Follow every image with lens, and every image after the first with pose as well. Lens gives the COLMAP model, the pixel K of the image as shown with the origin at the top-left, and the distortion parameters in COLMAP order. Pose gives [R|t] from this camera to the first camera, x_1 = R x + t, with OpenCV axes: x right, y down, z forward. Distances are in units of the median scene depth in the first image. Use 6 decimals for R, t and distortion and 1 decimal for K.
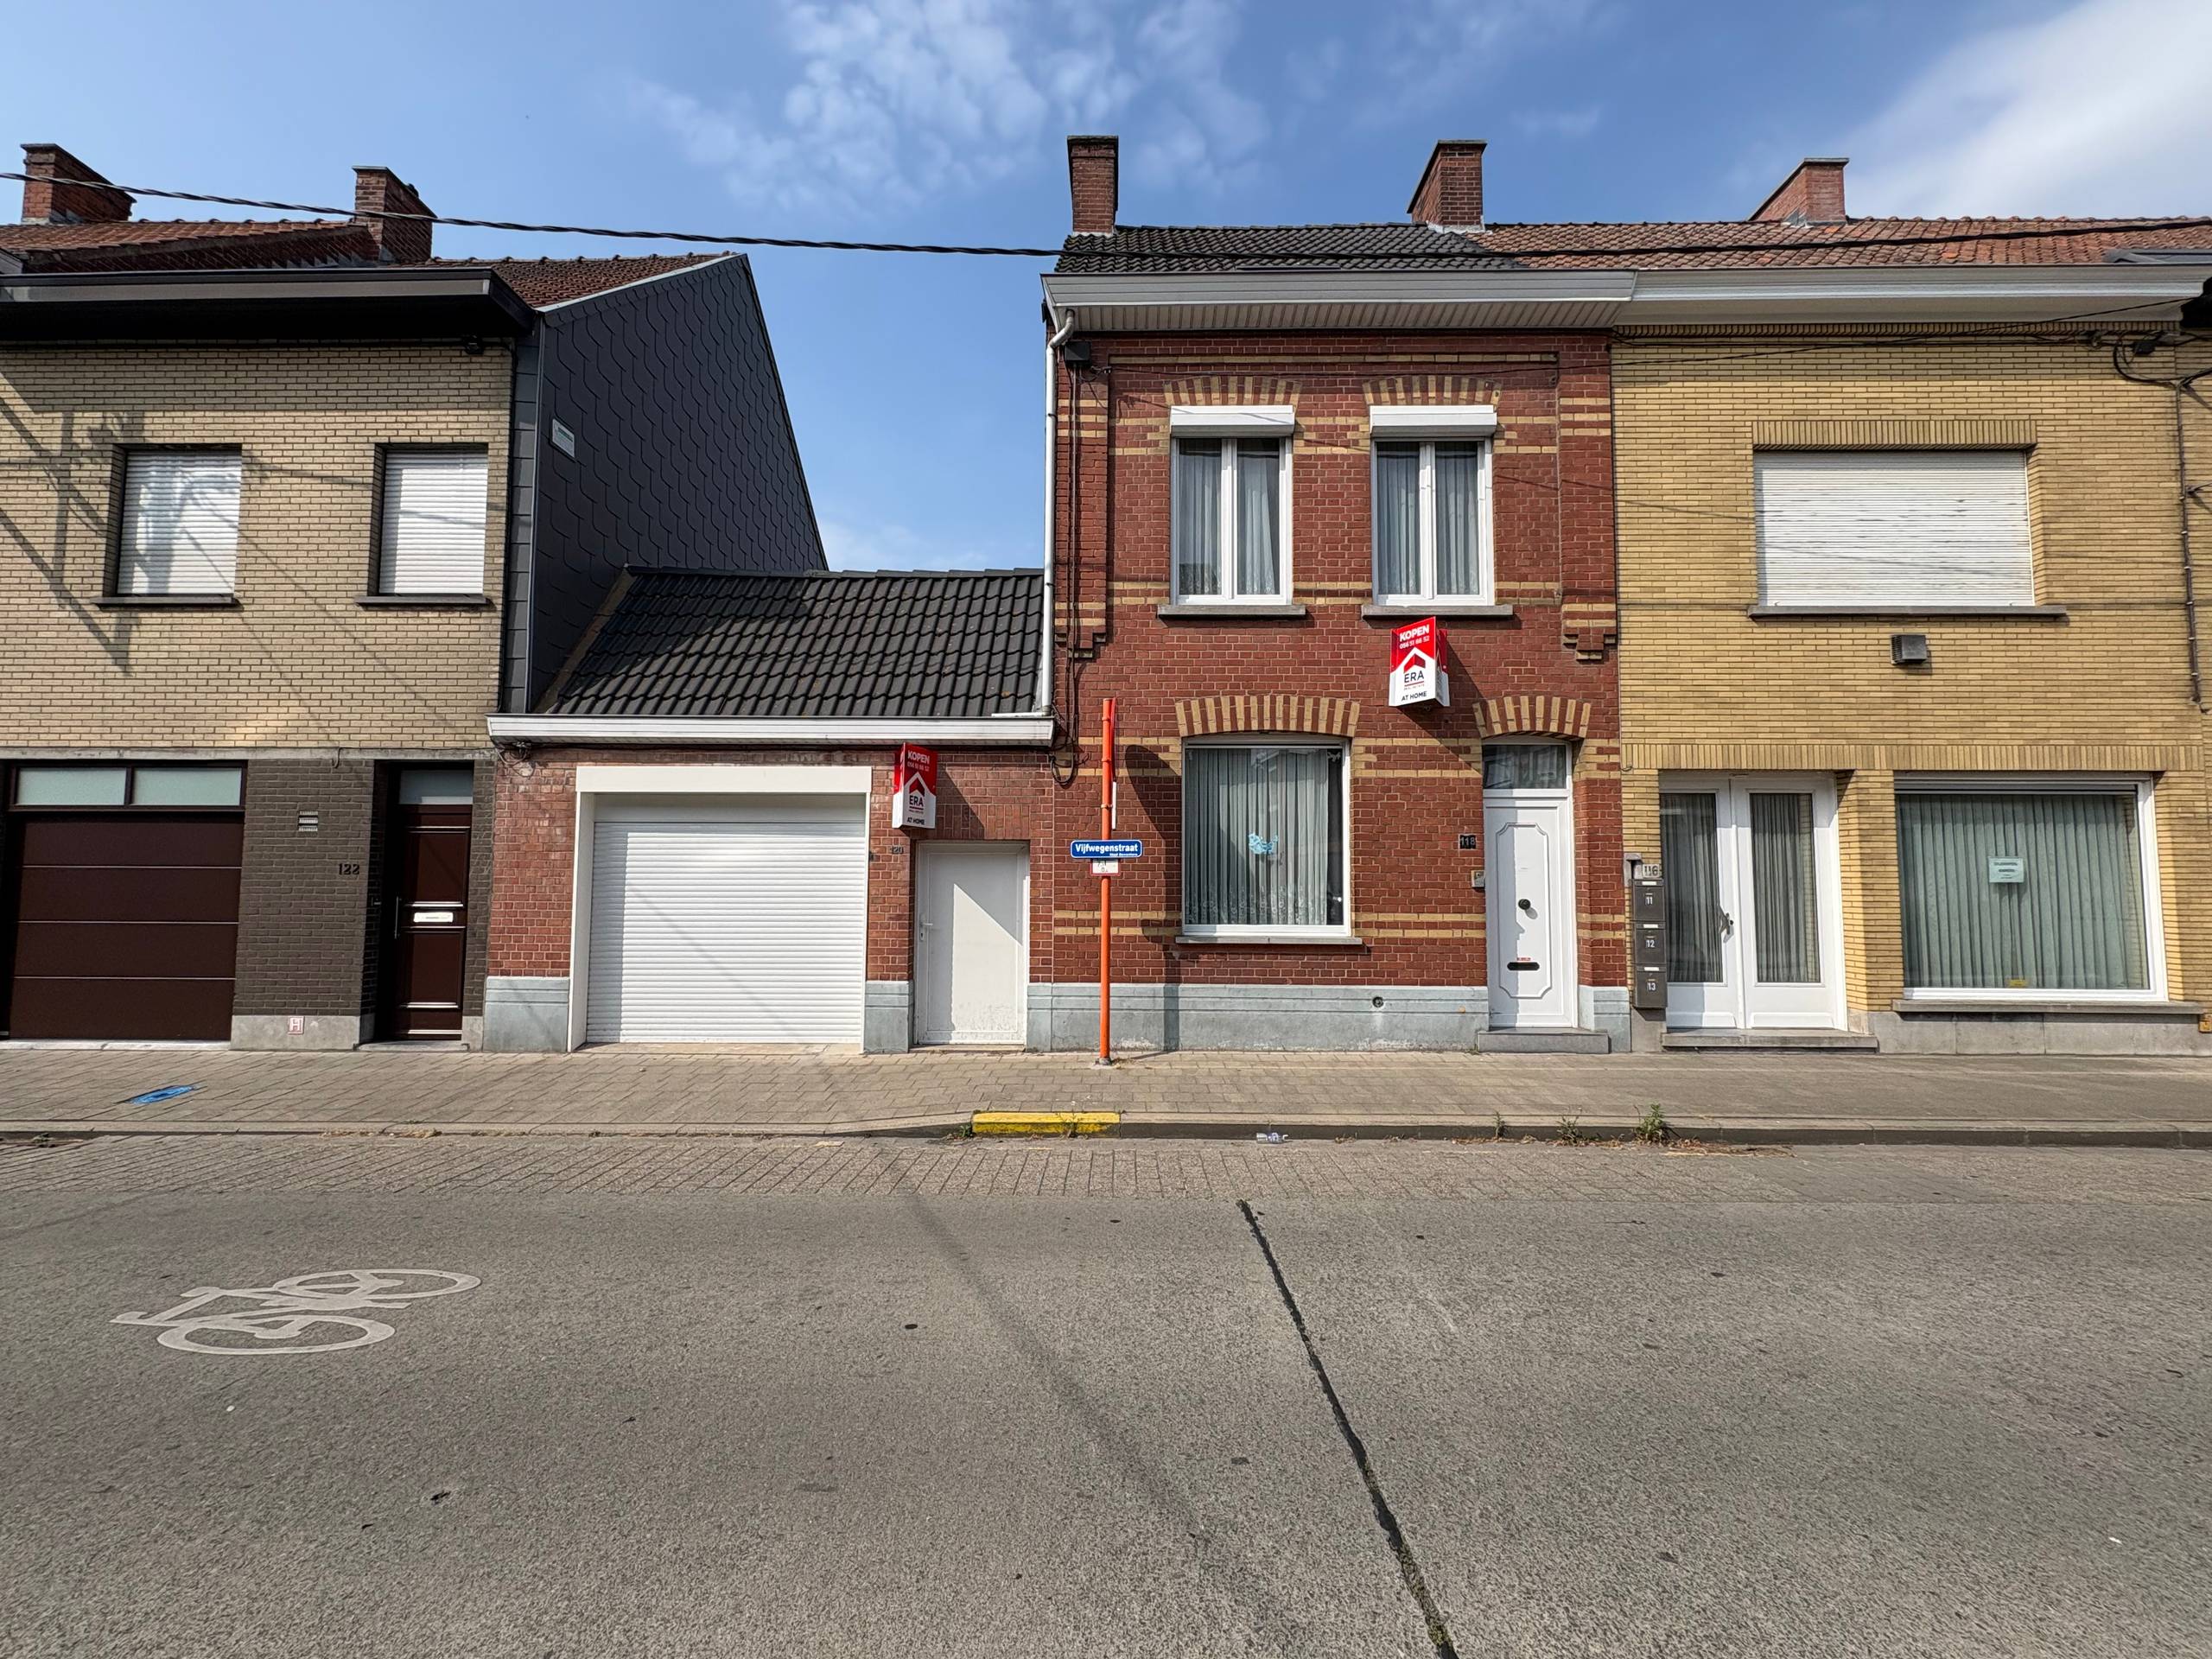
lens RADIAL K [[879.2, 0, 1103.8], [0, 879.2, 827.3], [0, 0, 1]] dist [0.000208, -0.000055]
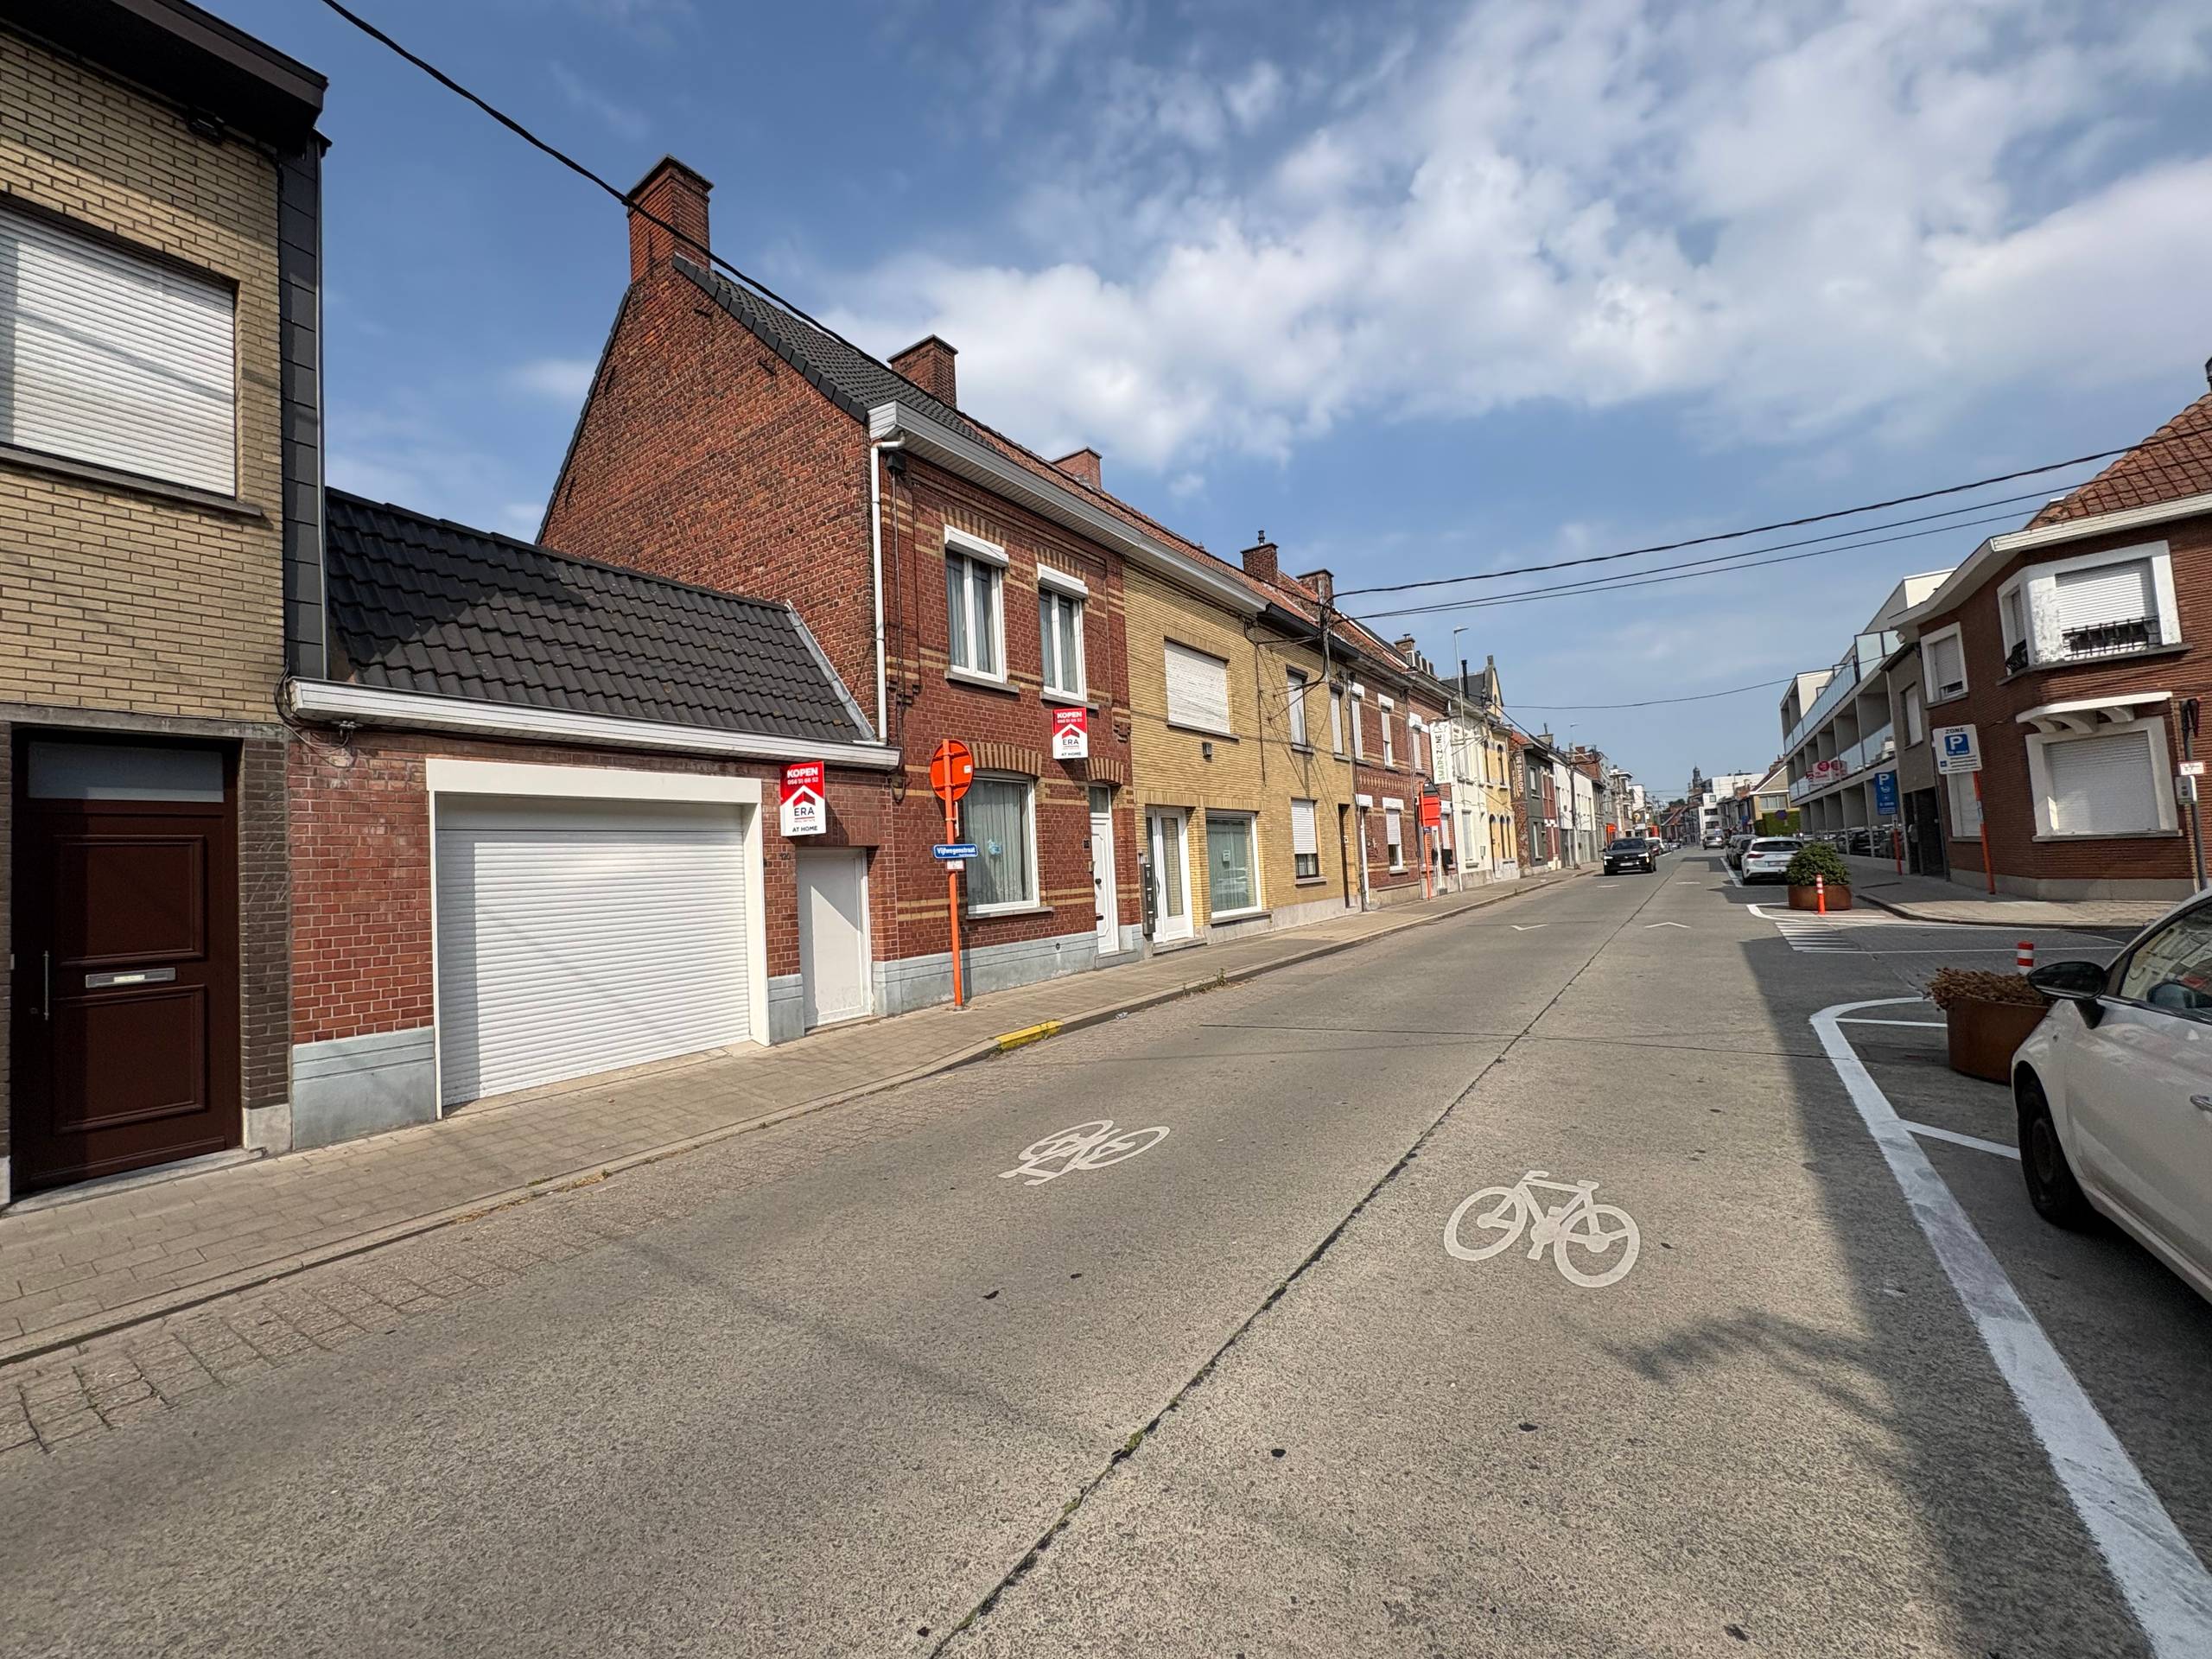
lens RADIAL K [[879.2, 0, 1103.8], [0, 879.2, 827.3], [0, 0, 1]] dist [0.000208, -0.000055]
pose [[0.553104, 0.007635, 0.833077, -0.930030], [0.008525, 0.999854, -0.014824, 0.009224], [-0.833069, 0.015301, 0.552958, 0.058526]]
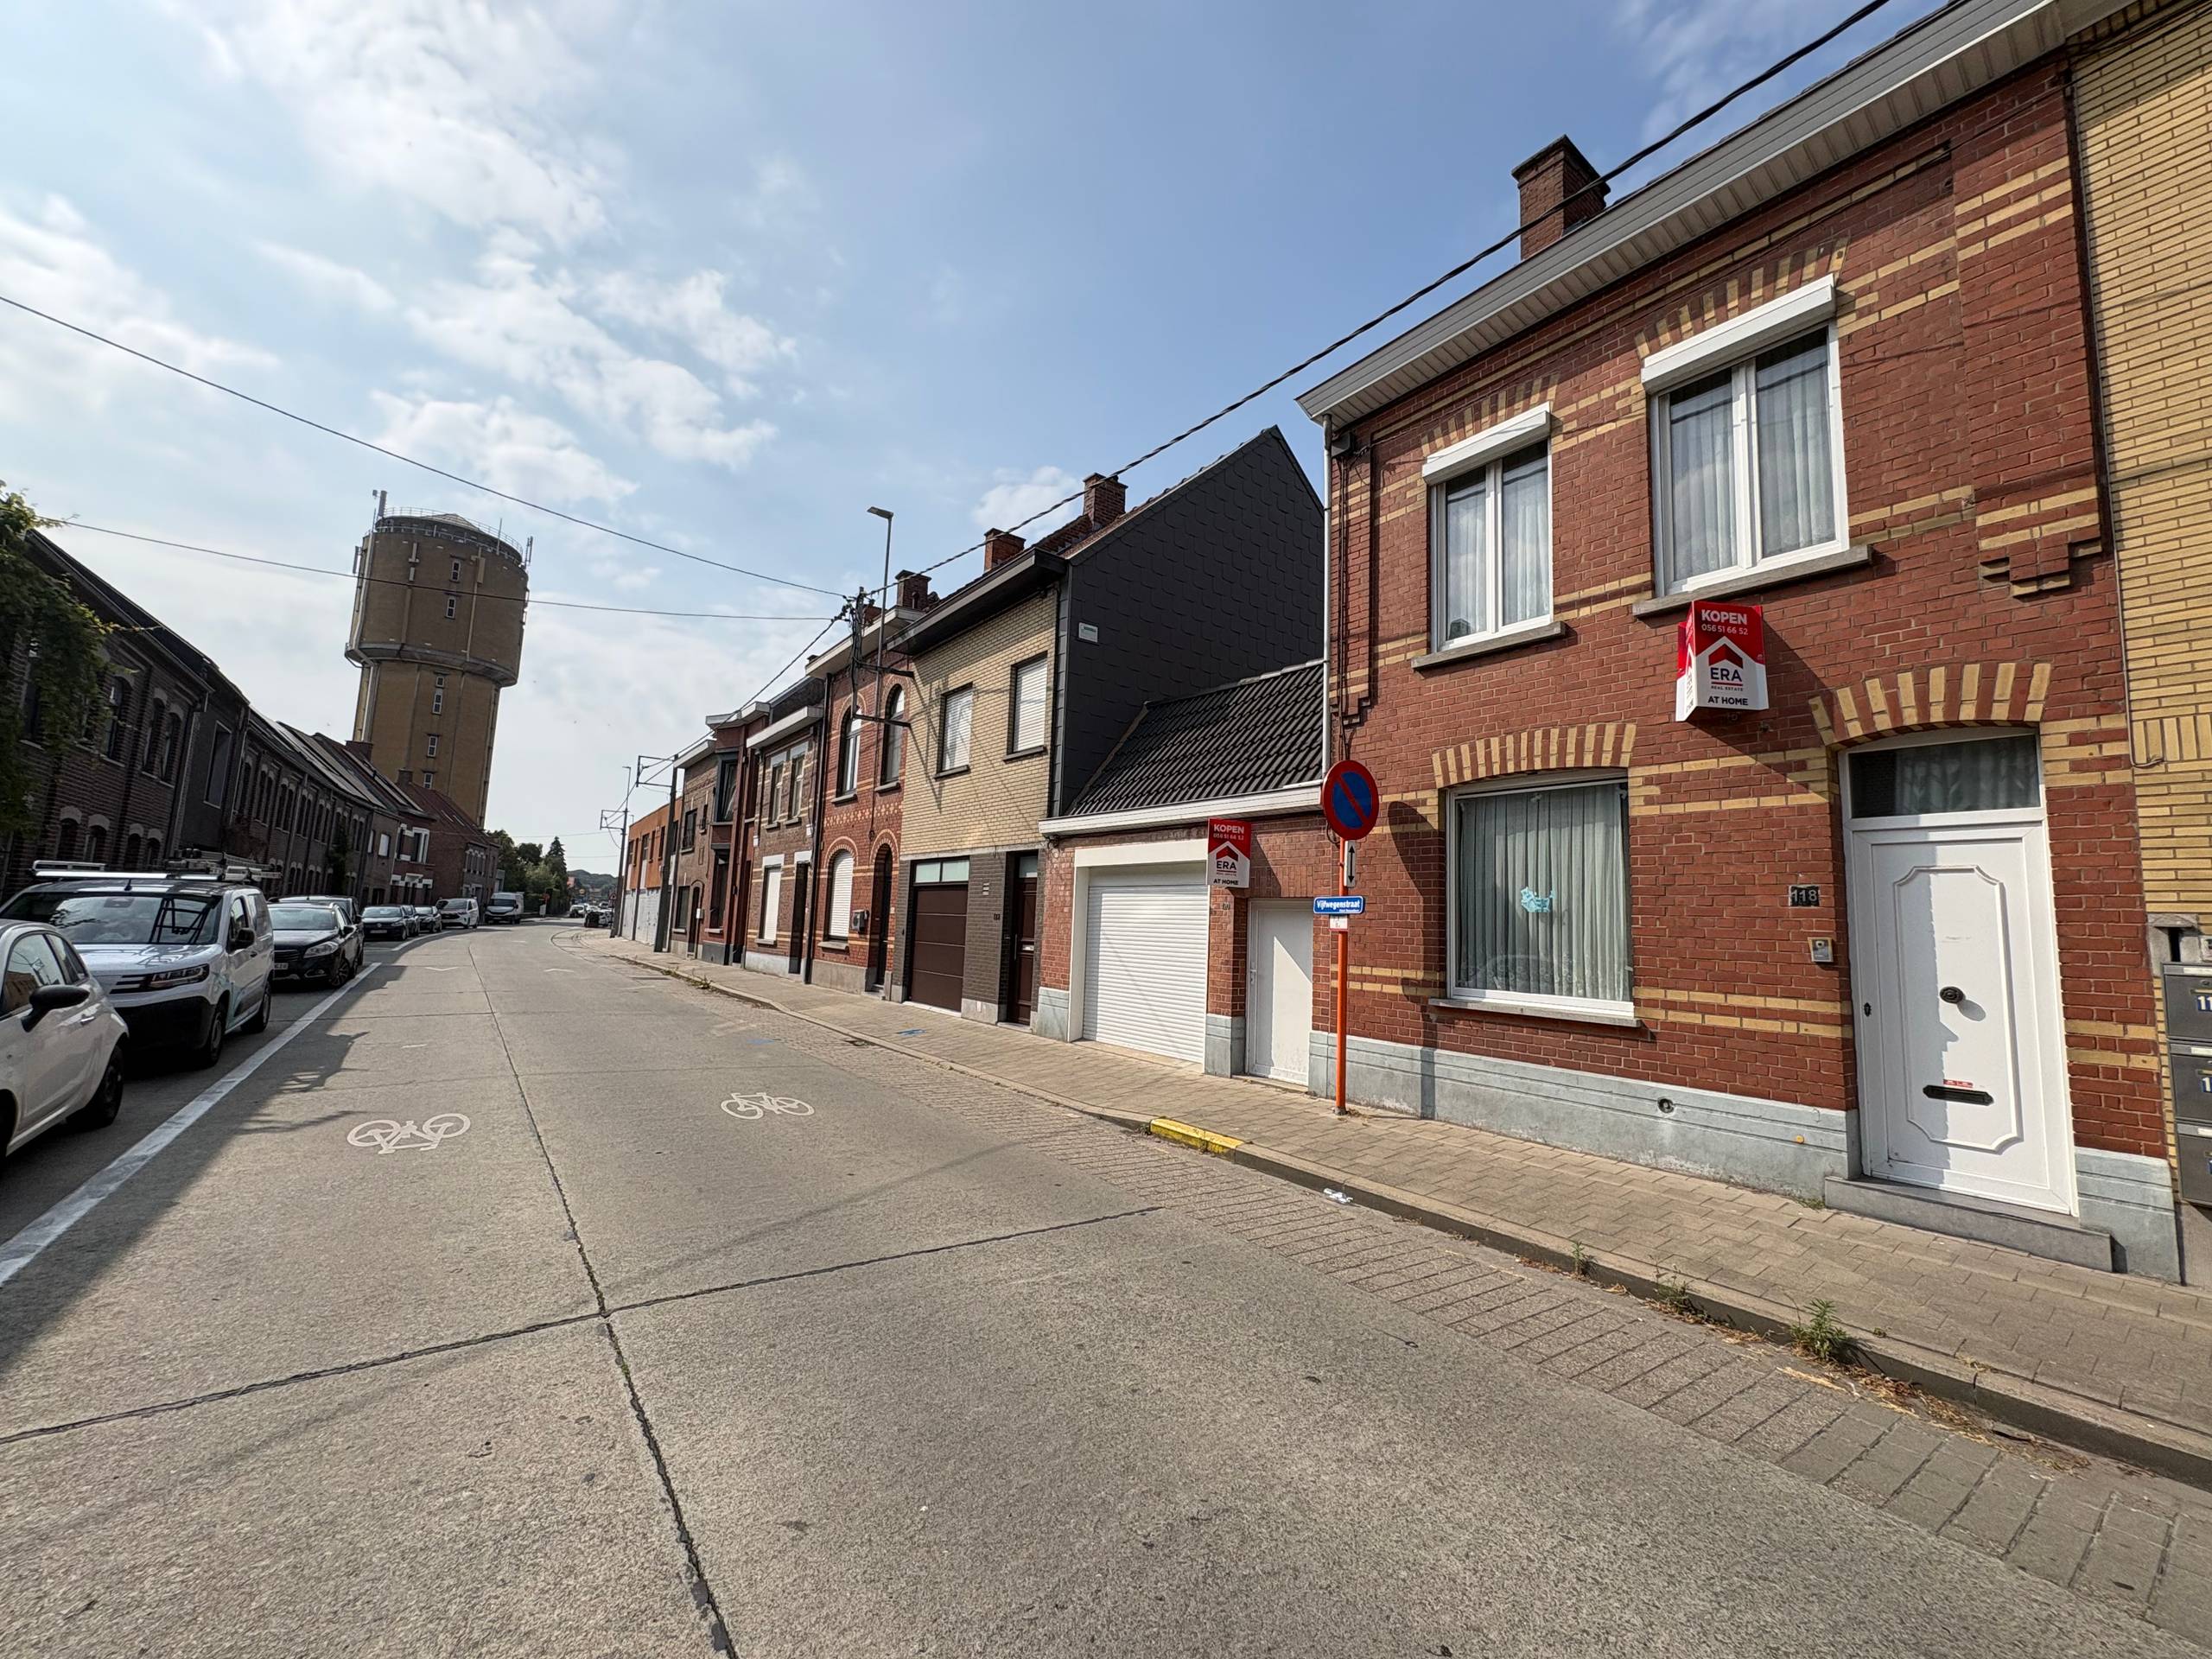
lens RADIAL K [[879.2, 0, 1103.8], [0, 879.2, 827.3], [0, 0, 1]] dist [0.000208, -0.000055]
pose [[0.607520, -0.068868, -0.791313, 0.623664], [0.011637, 0.996899, -0.077826, 0.009563], [0.794219, 0.038072, 0.606437, 0.129897]]
